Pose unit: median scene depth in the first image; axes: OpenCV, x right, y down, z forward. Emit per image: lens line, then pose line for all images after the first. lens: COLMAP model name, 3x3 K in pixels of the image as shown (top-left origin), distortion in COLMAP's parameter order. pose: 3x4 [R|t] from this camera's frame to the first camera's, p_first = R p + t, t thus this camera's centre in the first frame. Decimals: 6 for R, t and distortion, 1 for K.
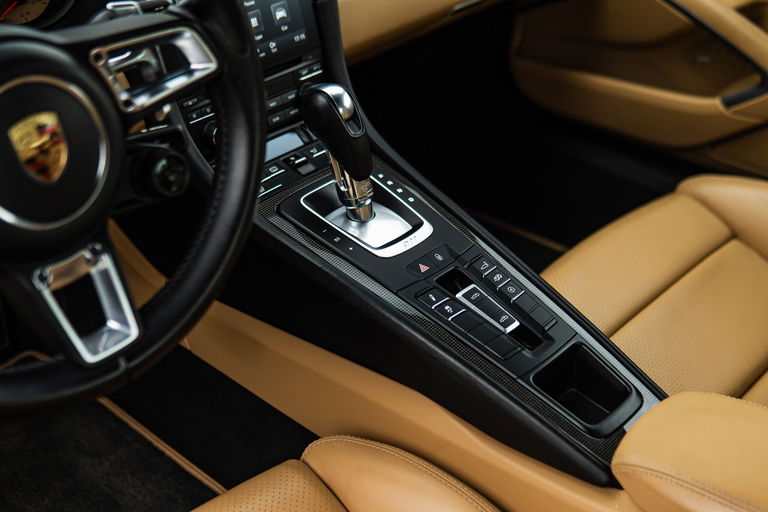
lens RADIAL K [[1005.3, 0, 384.0], [0, 1005.3, 256.0], [0, 0, 1]] dist [-0.064263, -0.004005]
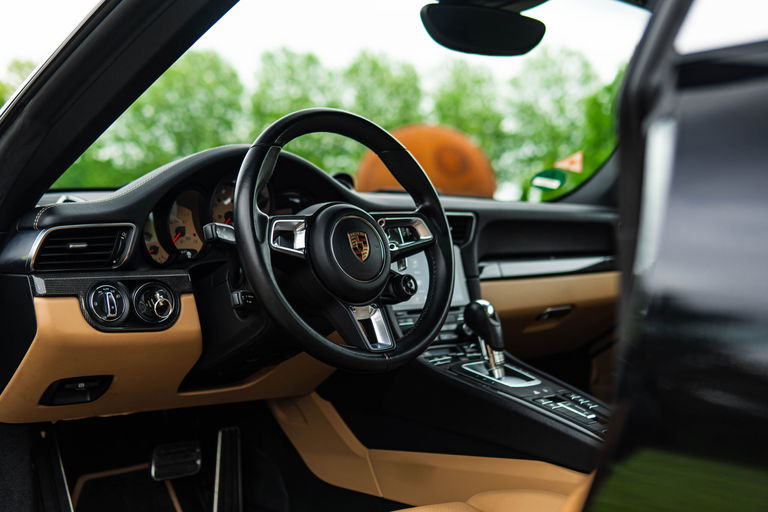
lens RADIAL K [[1005.3, 0, 384.0], [0, 1005.3, 256.0], [0, 0, 1]] dist [-0.064263, -0.004005]
pose [[0.995746, -0.022085, -0.089454, -0.060957], [-0.030299, 0.838371, -0.544258, 0.756092], [0.087015, 0.544653, 0.834135, -0.567762]]
